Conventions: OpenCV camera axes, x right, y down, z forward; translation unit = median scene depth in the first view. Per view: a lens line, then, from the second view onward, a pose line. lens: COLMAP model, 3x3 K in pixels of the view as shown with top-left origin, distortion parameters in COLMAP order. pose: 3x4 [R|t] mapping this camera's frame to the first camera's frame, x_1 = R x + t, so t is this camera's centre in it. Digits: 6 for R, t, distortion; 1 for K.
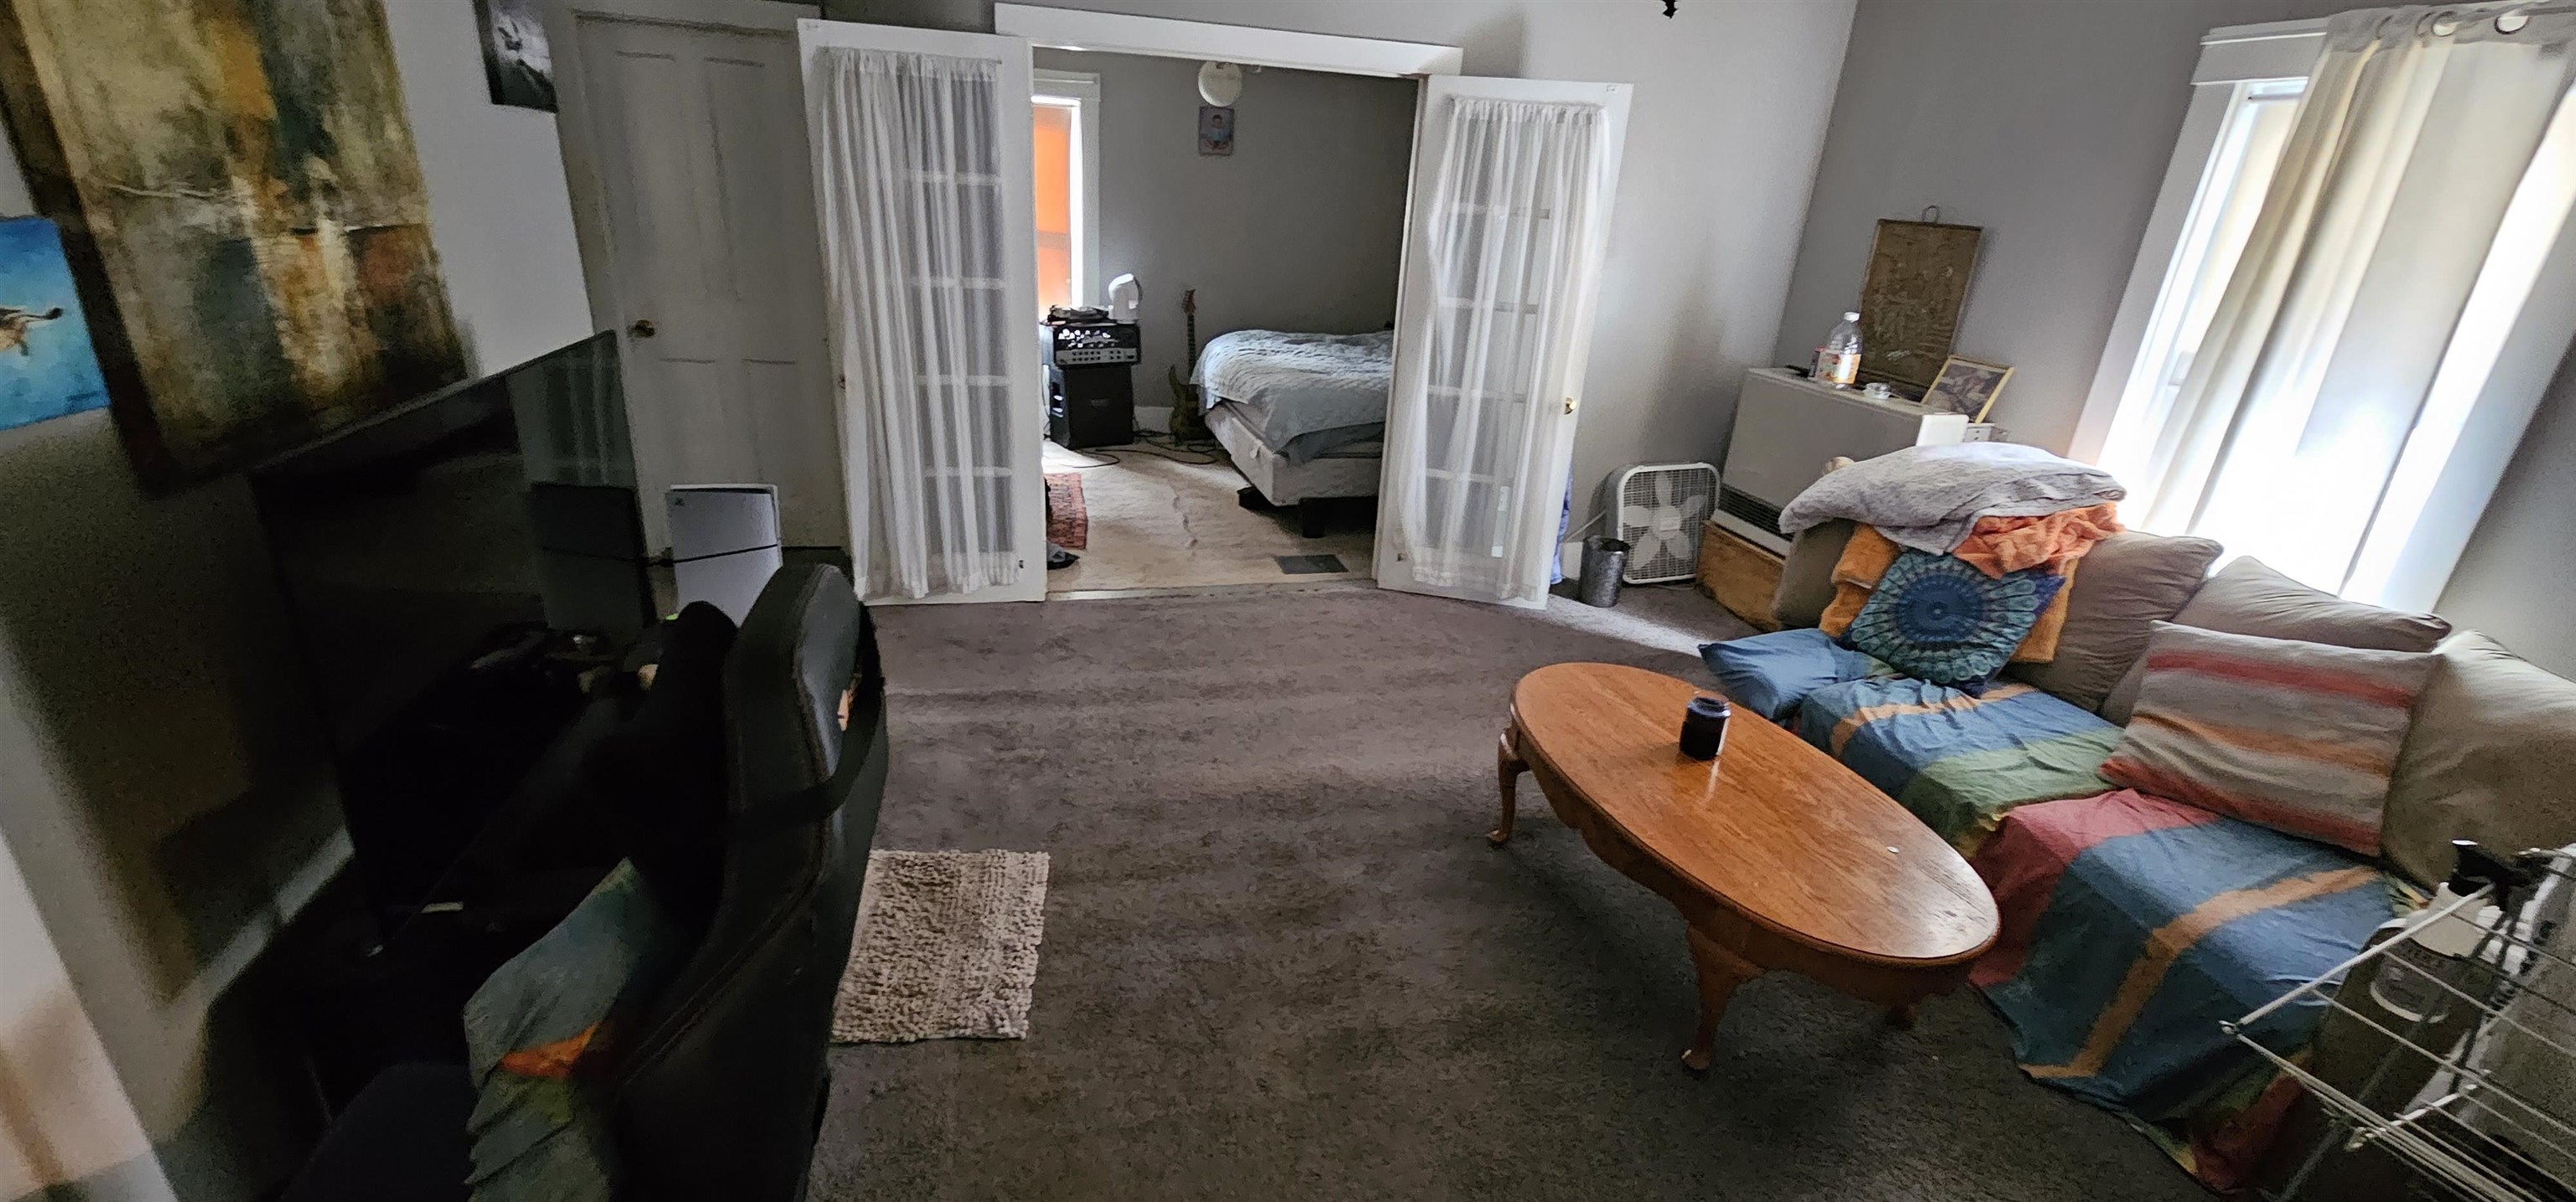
lens RADIAL K [[1049.2, 0, 1280.9], [0, 1049.2, 596.2], [0, 0, 1]] dist [-0.000834, -0.000025]
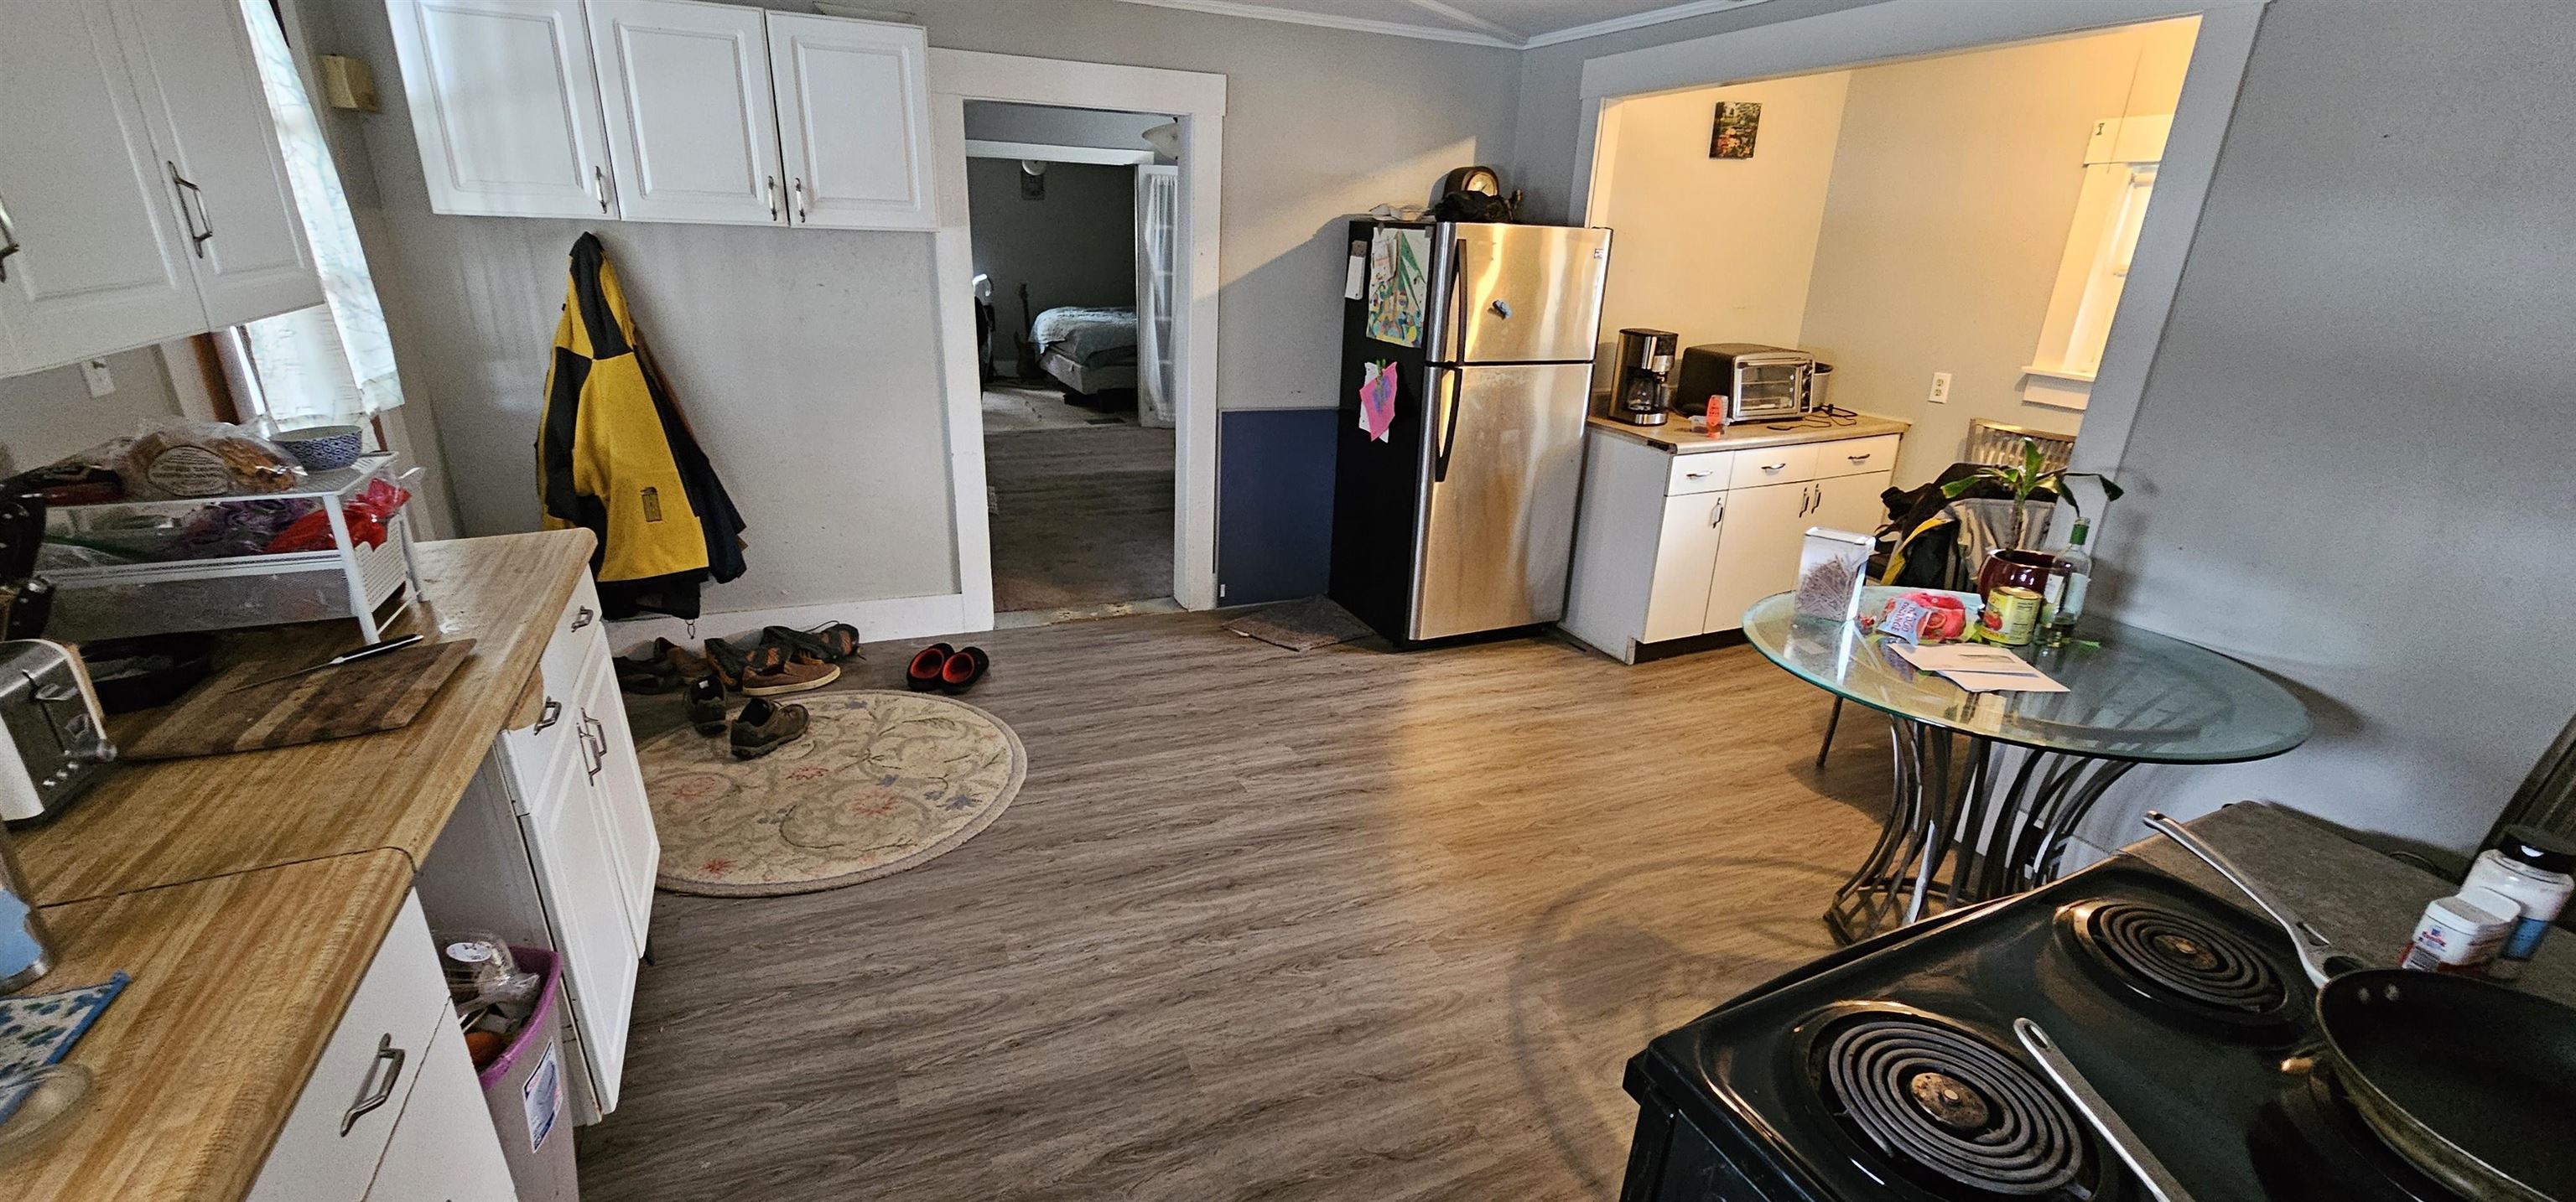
lens RADIAL K [[1049.2, 0, 1282.4], [0, 1049.2, 608.5], [0, 0, 1]] dist [-0.000834, -0.000025]
pose [[0.985291, -0.078704, 0.151681, 0.030202], [0.081229, 0.996640, -0.010511, 0.350594], [-0.150344, 0.022677, 0.988374, -0.886710]]
